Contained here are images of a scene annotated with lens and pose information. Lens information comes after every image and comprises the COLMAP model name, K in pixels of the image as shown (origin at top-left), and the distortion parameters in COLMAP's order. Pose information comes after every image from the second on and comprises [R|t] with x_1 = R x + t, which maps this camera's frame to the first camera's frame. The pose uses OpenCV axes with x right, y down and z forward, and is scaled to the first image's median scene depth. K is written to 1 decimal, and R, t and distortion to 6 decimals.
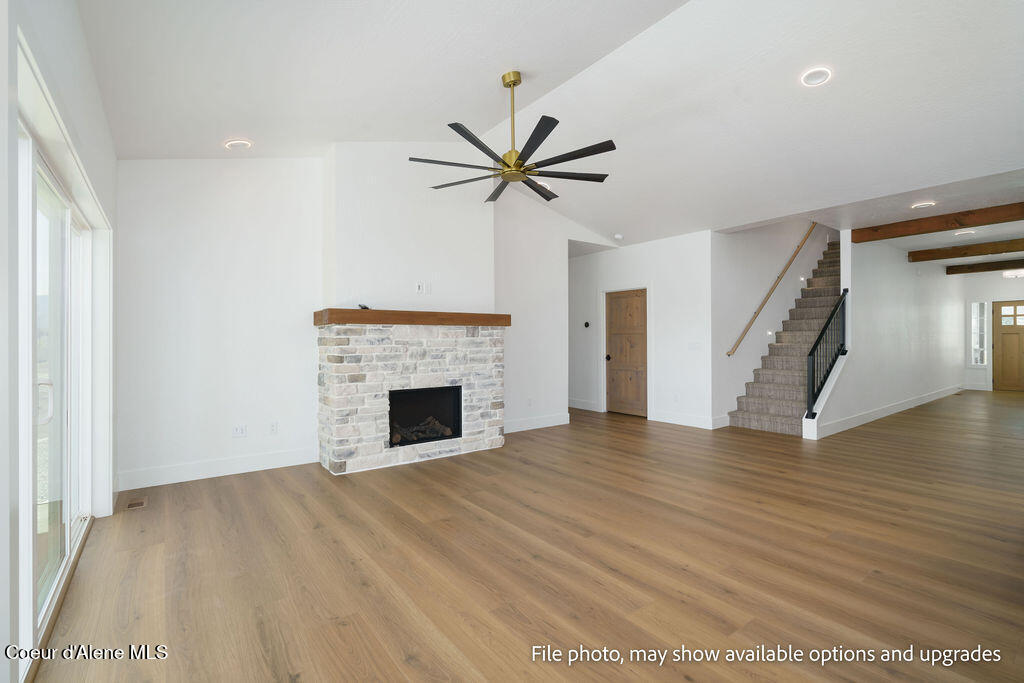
lens RADIAL K [[469.3, 0, 508.3], [0, 469.3, 339.1], [0, 0, 1]] dist [-0.003733, -0.000334]
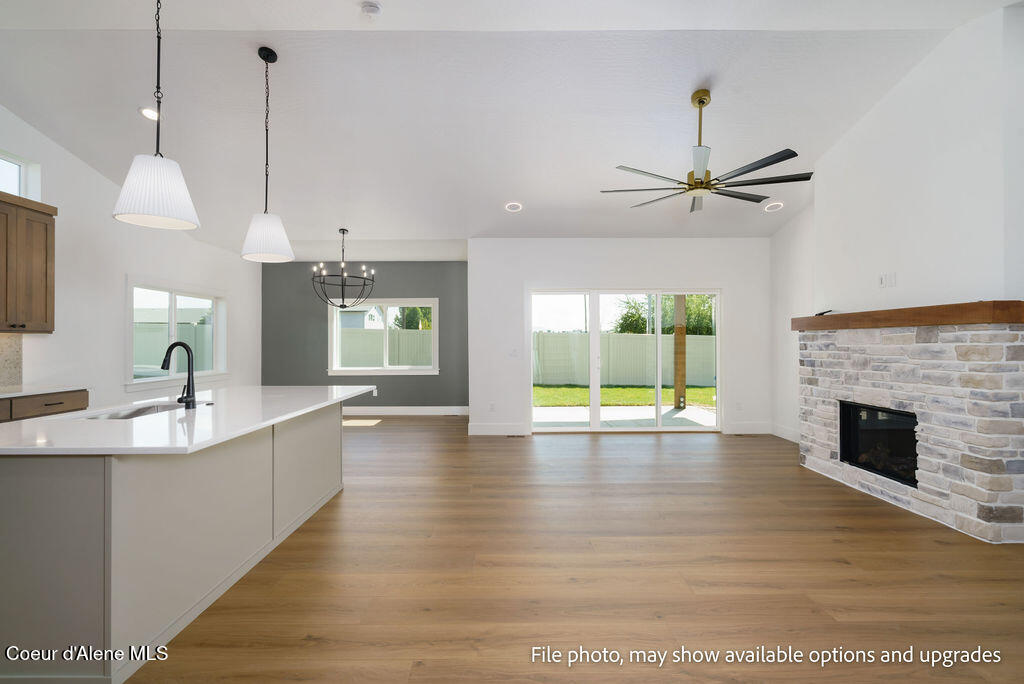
lens RADIAL K [[469.3, 0, 508.3], [0, 469.3, 339.6], [0, 0, 1]] dist [-0.003733, -0.000334]
pose [[-0.596144, 0.002743, -0.802873, 0.882710], [0.006706, 0.999976, -0.001563, -0.013569], [0.802850, -0.006316, -0.596148, 1.016872]]
